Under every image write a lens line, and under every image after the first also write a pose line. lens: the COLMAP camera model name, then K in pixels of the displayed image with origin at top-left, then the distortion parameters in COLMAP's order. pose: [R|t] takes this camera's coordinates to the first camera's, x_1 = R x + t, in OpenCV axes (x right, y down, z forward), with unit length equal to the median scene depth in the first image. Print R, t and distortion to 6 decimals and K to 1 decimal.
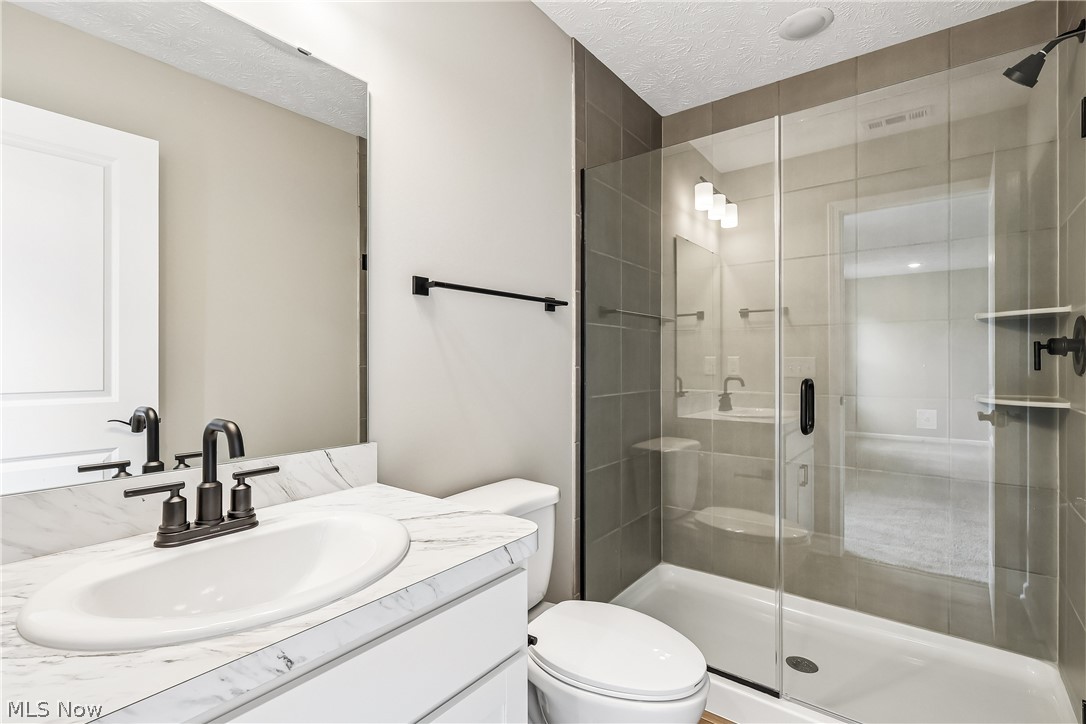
lens RADIAL K [[507.1, 0, 538.4], [0, 507.1, 358.9], [0, 0, 1]] dist [0.000769, 0.001523]
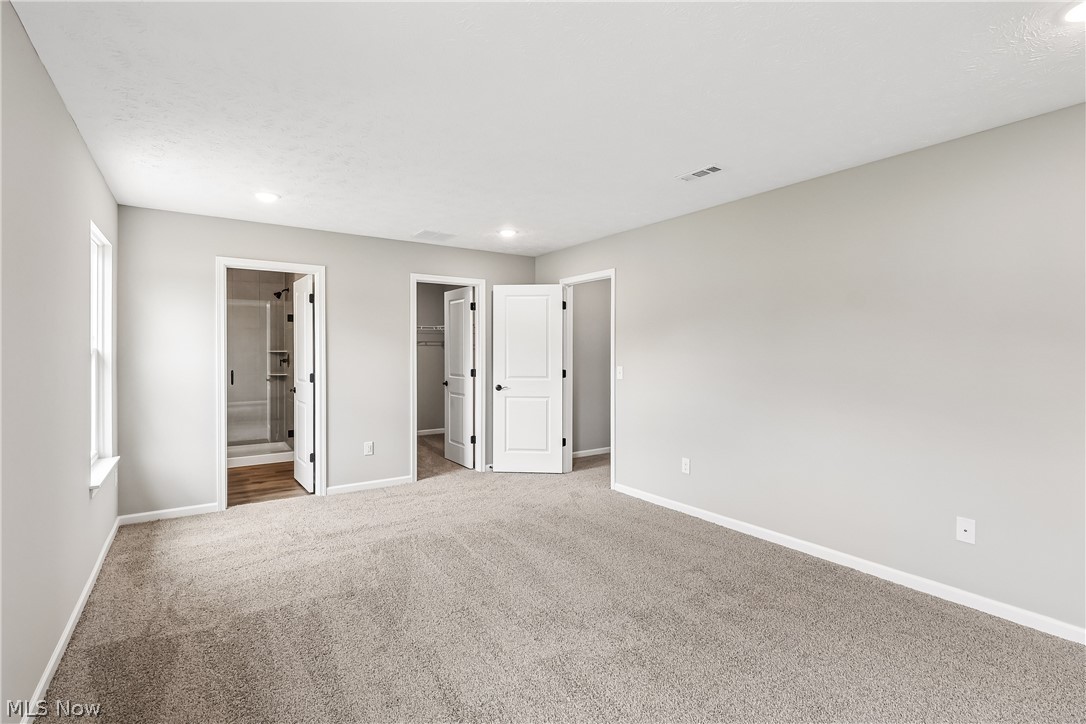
lens RADIAL K [[507.1, 0, 540.6], [0, 507.1, 354.8], [0, 0, 1]] dist [0.000769, 0.001523]
pose [[0.303554, -0.008038, 0.952780, -4.025368], [-0.000213, 0.999964, 0.008504, -0.183899], [-0.952814, -0.002785, 0.303541, -3.959710]]
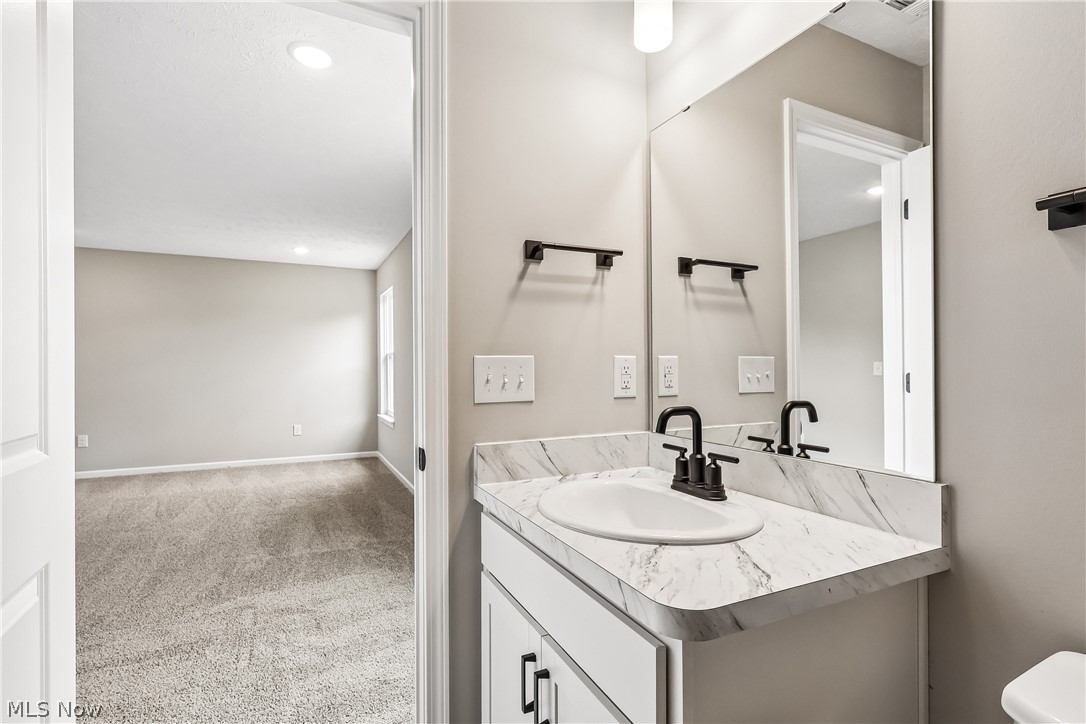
lens RADIAL K [[507.1, 0, 539.3], [0, 507.1, 367.5], [0, 0, 1]] dist [0.000769, 0.001523]
pose [[-0.435993, 0.000998, -0.899949, 0.682128], [0.008200, 0.999962, -0.002864, 0.016799], [0.899913, -0.008629, -0.435985, 1.141197]]
